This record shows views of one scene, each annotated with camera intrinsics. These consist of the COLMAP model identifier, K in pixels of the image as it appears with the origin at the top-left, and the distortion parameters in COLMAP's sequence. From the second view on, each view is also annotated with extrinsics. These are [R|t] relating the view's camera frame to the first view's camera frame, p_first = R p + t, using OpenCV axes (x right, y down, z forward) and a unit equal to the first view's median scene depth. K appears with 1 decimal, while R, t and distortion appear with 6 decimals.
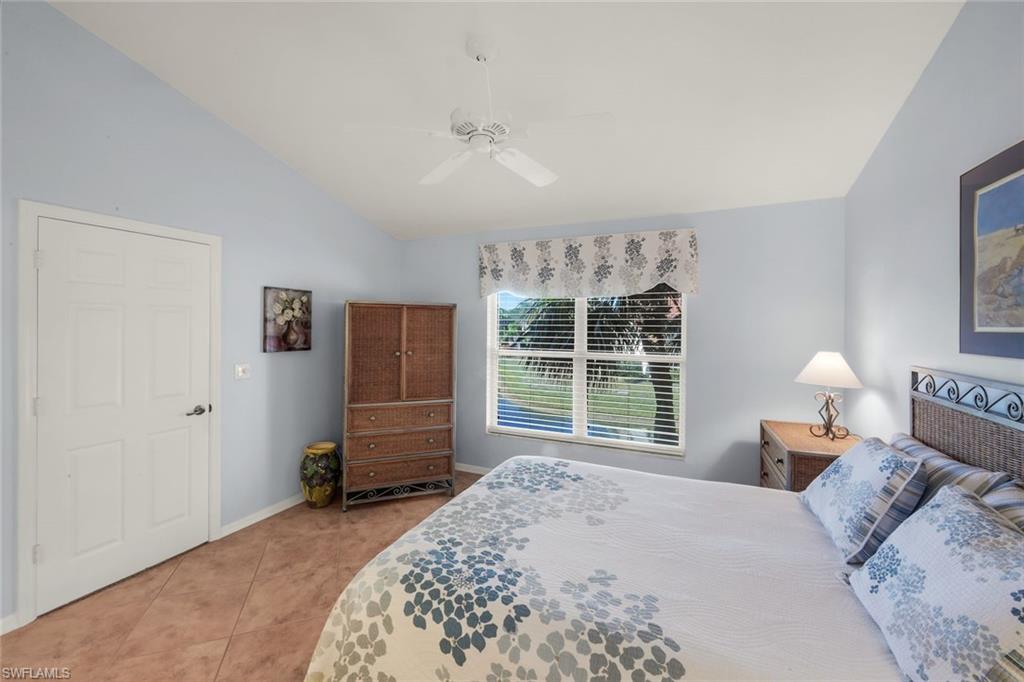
lens RADIAL K [[417.2, 0, 509.4], [0, 417.2, 329.8], [0, 0, 1]] dist [-0.001924, -0.000162]
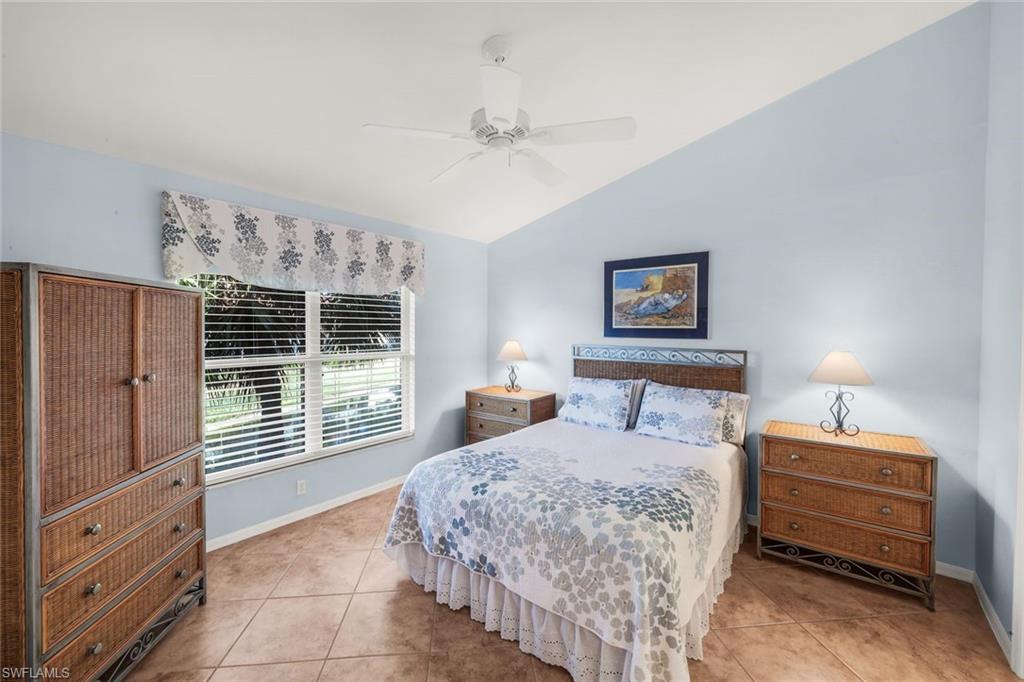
lens RADIAL K [[417.2, 0, 511.8], [0, 417.2, 335.8], [0, 0, 1]] dist [-0.001924, -0.000162]
pose [[0.244379, -0.026388, 0.969321, -1.050668], [0.006191, 0.999652, 0.025653, -0.011217], [-0.969660, -0.000268, 0.244457, 0.721635]]
